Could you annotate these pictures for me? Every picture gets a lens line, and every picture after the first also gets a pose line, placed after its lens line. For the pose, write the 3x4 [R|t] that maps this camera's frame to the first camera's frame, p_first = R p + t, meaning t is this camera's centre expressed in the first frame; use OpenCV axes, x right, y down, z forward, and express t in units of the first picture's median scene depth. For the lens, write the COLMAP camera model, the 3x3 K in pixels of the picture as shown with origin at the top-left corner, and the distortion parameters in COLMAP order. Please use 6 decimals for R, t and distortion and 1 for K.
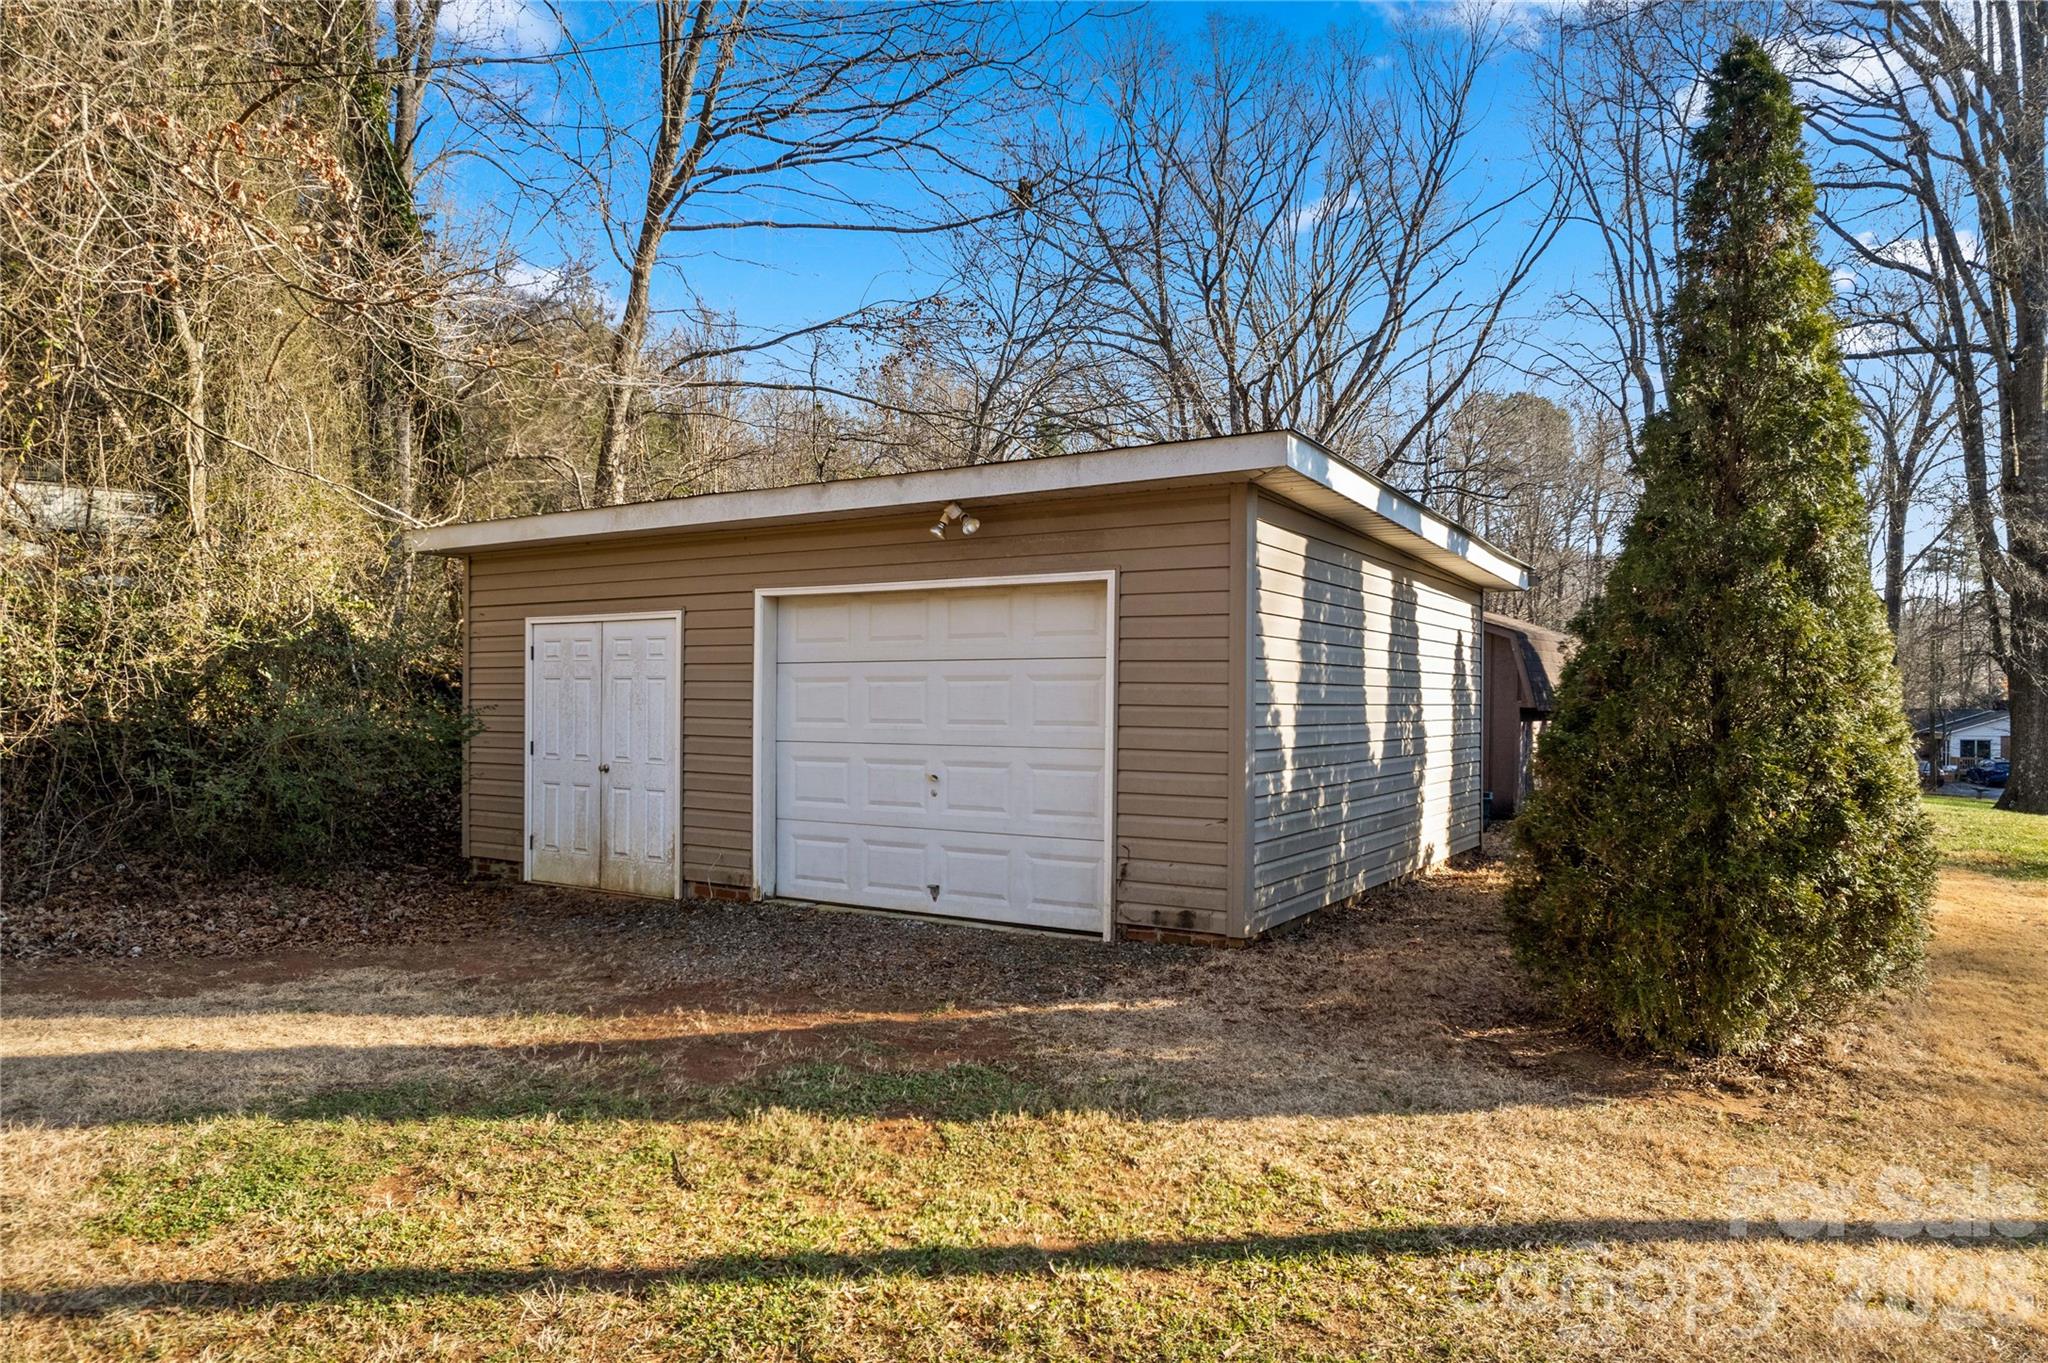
lens RADIAL K [[1254.6, 0, 1024.6], [0, 1254.6, 696.0], [0, 0, 1]] dist [-0.096391, 0.077938]
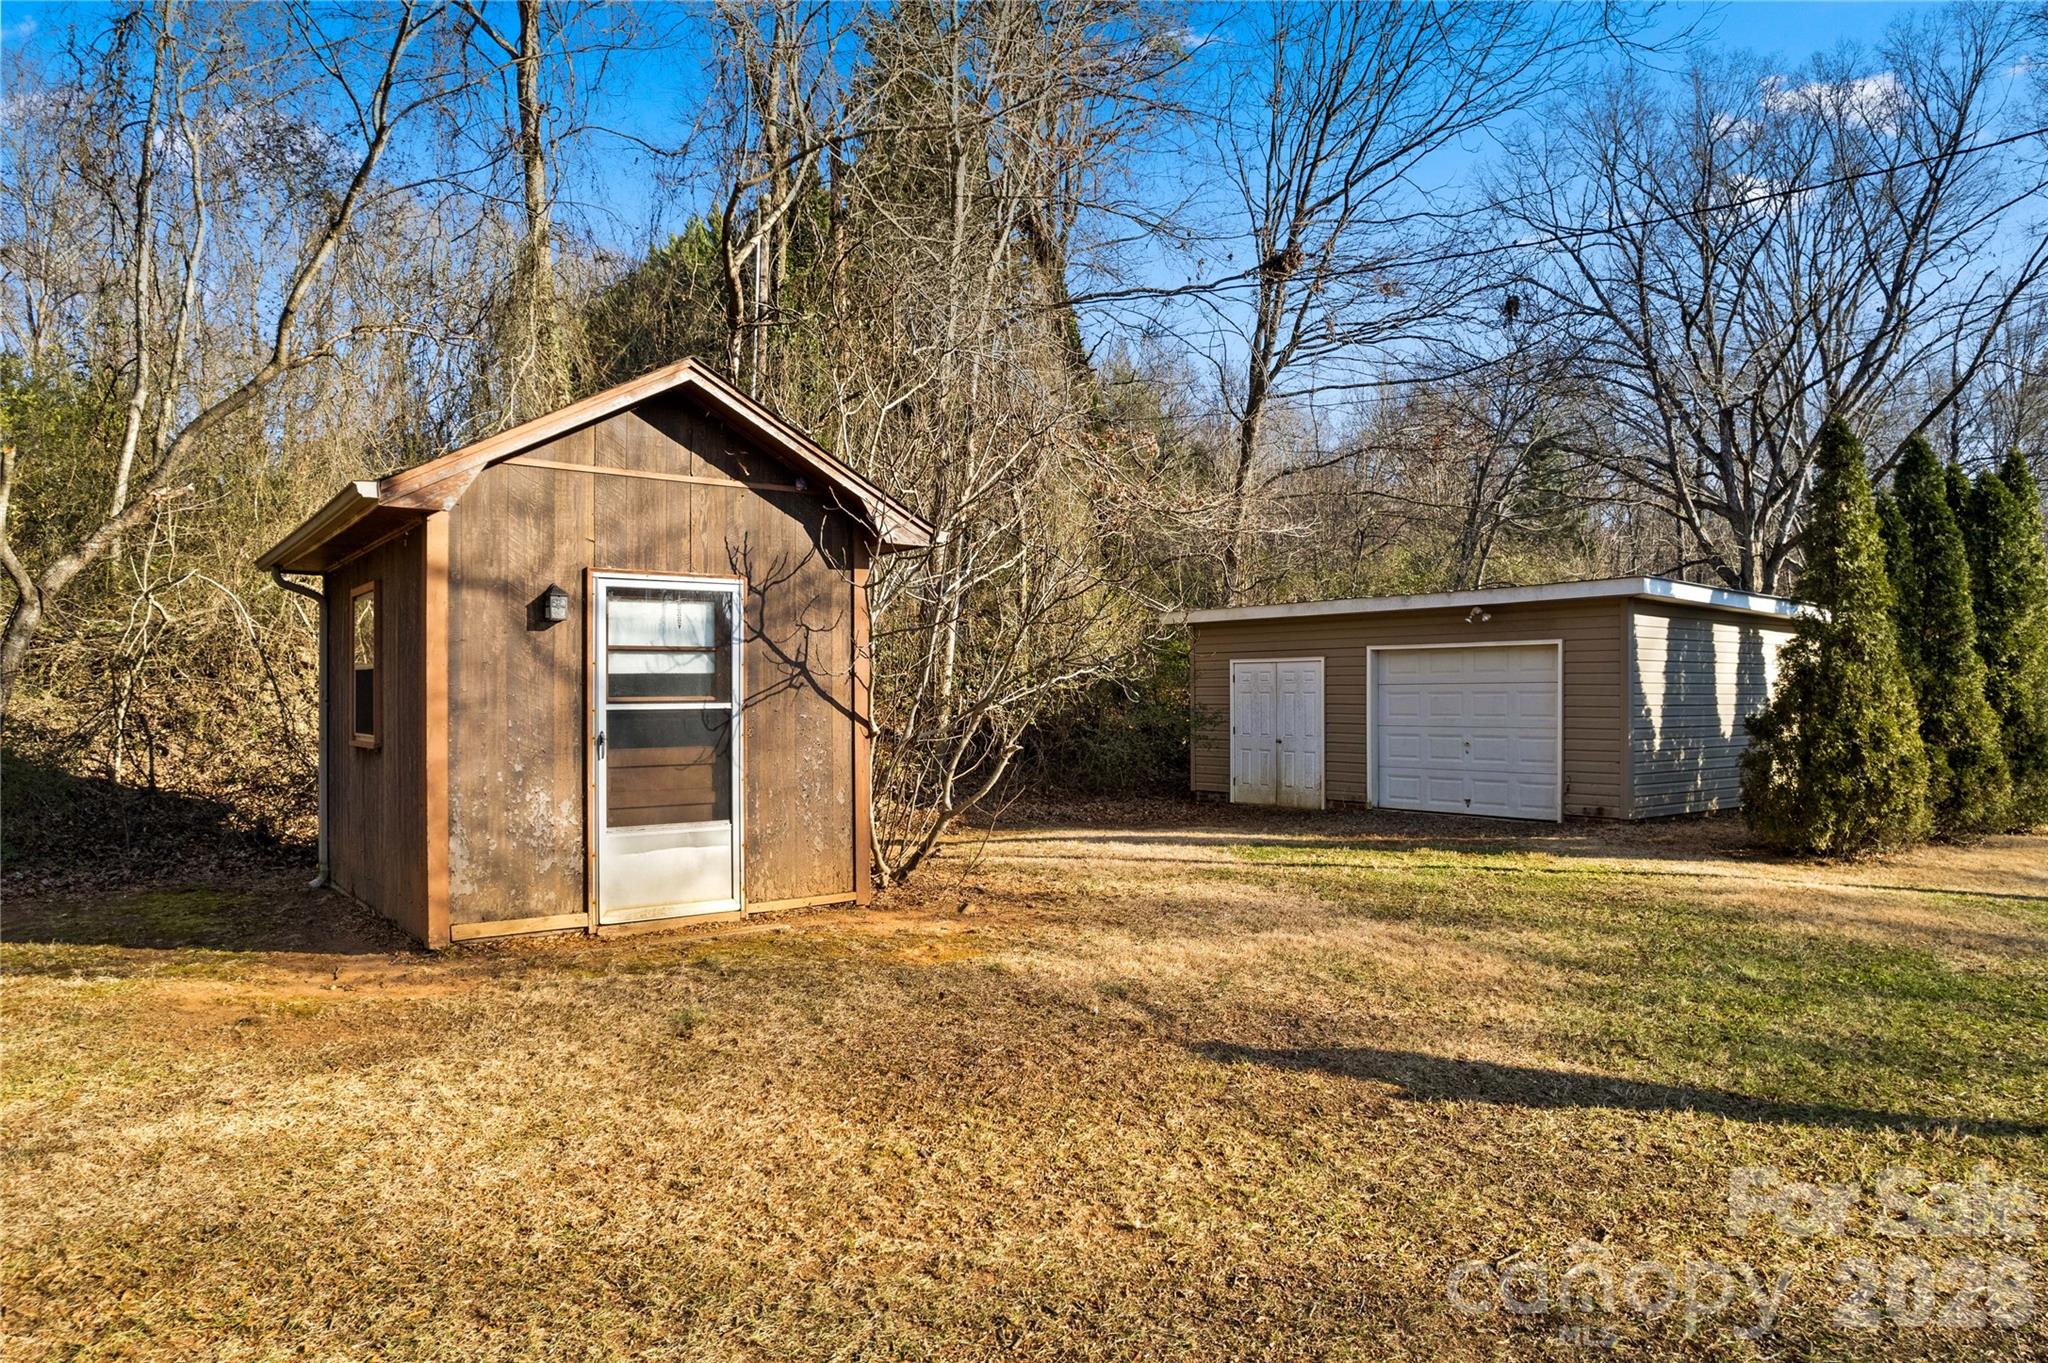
lens RADIAL K [[1254.6, 0, 1024.6], [0, 1254.6, 696.0], [0, 0, 1]] dist [-0.096391, 0.077938]
pose [[0.928078, -0.008749, -0.372283, 0.007507], [0.009323, 0.999957, -0.000259, -0.014087], [0.372269, -0.003230, 0.928119, -0.995275]]
